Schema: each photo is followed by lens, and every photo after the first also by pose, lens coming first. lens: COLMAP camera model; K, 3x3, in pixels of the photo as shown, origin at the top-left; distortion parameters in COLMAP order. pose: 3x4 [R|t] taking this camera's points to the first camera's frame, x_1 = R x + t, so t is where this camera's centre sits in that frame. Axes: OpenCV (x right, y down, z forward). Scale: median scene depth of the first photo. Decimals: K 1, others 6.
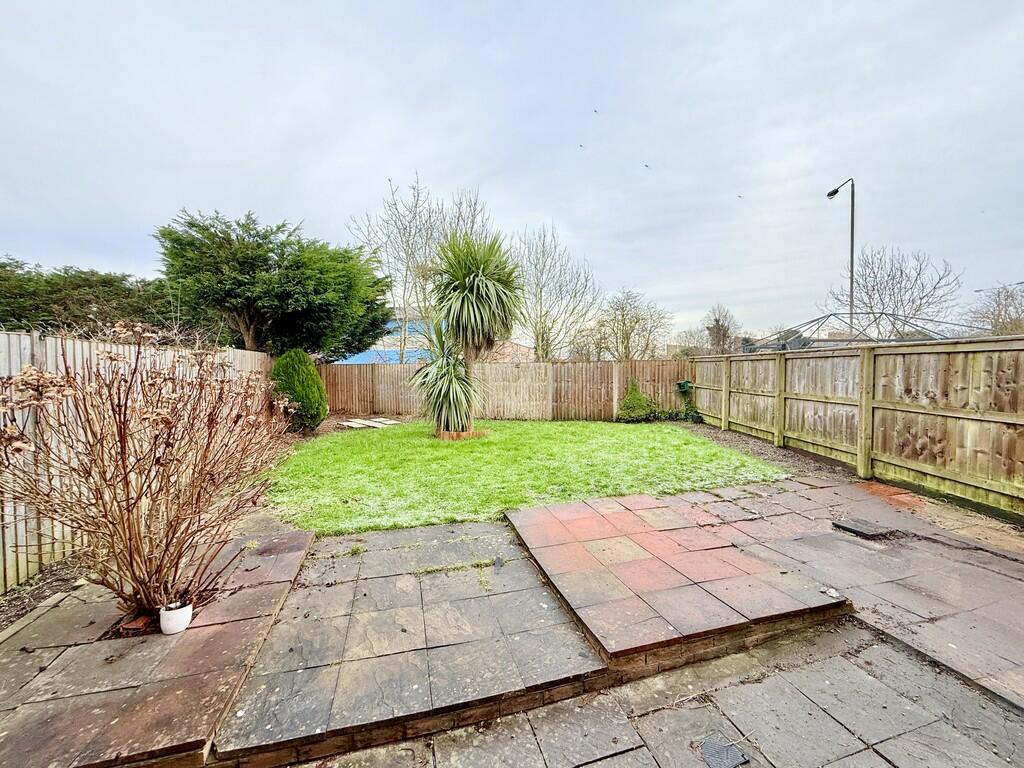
lens RADIAL K [[411.9, 0, 512.0], [0, 411.9, 384.0], [0, 0, 1]] dist [-0.000719, -0.000065]
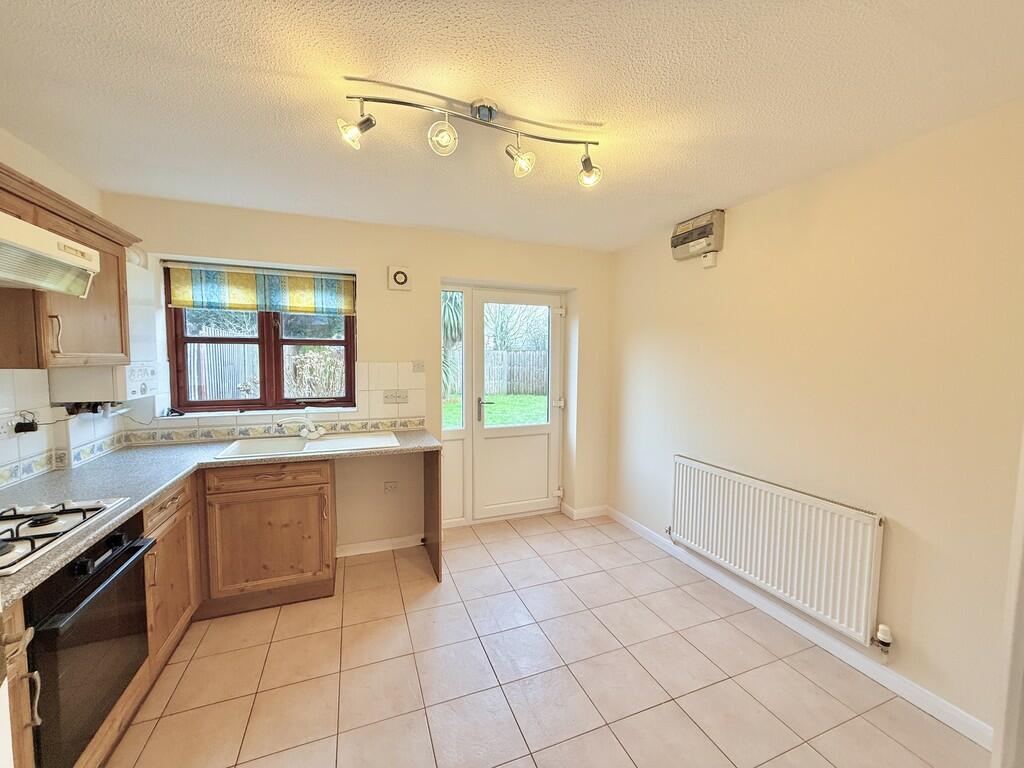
lens RADIAL K [[404.9, 0, 512.0], [0, 404.9, 384.0], [0, 0, 1]] dist [0.000235, -0.000141]
pose [[0.994954, 0.006490, 0.100125, -0.019779], [-0.009723, 0.999446, 0.031832, 0.014459], [-0.099863, -0.032645, 0.994466, -0.347923]]
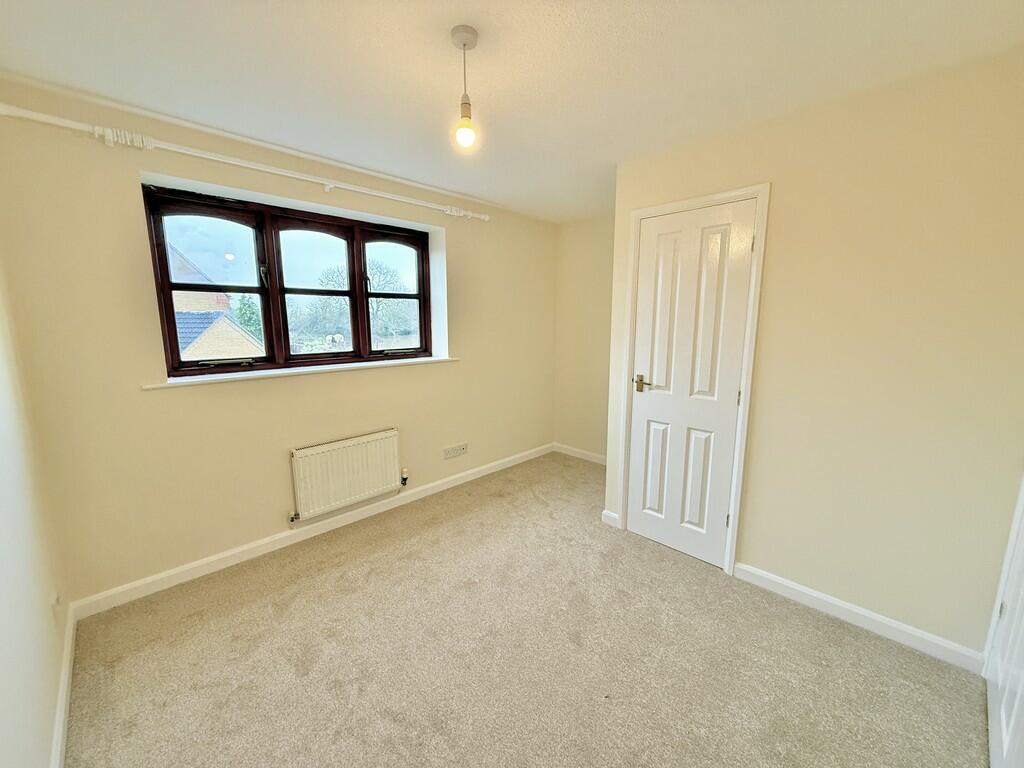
lens RADIAL K [[404.9, 0, 512.0], [0, 404.9, 384.0], [0, 0, 1]] dist [0.000235, -0.000141]
pose [[0.871979, -0.071760, 0.484256, -0.216240], [0.004478, 0.990326, 0.138689, 0.019279], [-0.489524, -0.118765, 0.863864, -0.356789]]
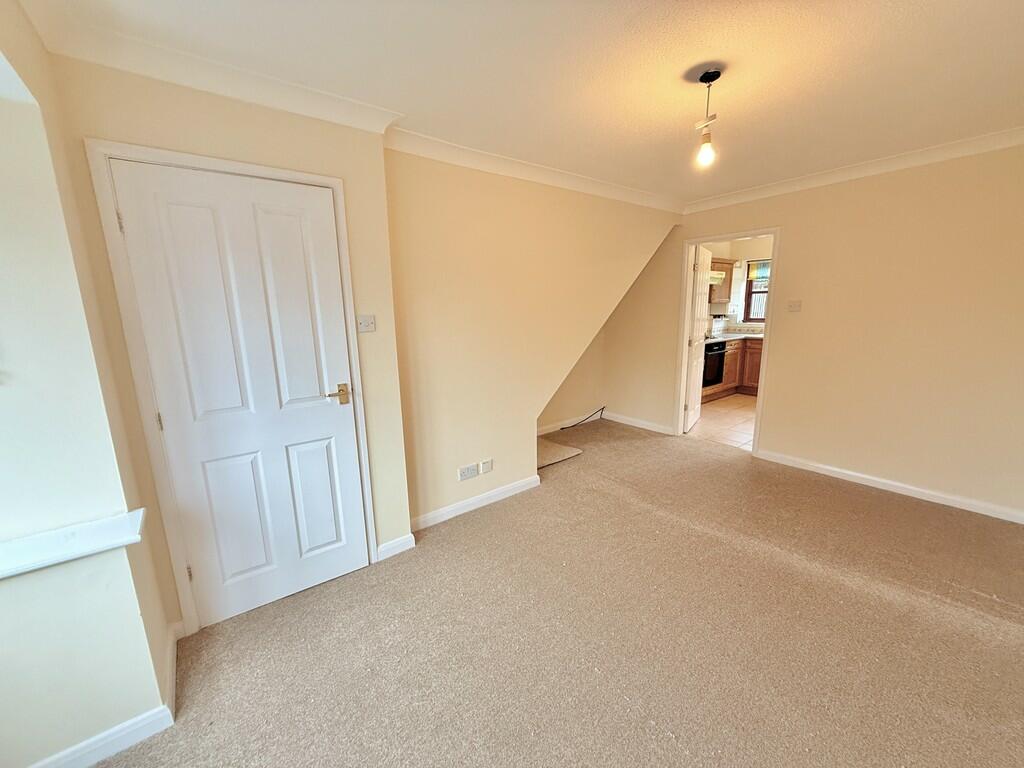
lens RADIAL K [[404.9, 0, 512.0], [0, 404.9, 384.0], [0, 0, 1]] dist [0.000235, -0.000141]
pose [[0.379883, 0.174440, -0.908438, 0.279003], [-0.011655, 0.982883, 0.183861, 0.025815], [0.924961, -0.059258, 0.375414, -0.688974]]
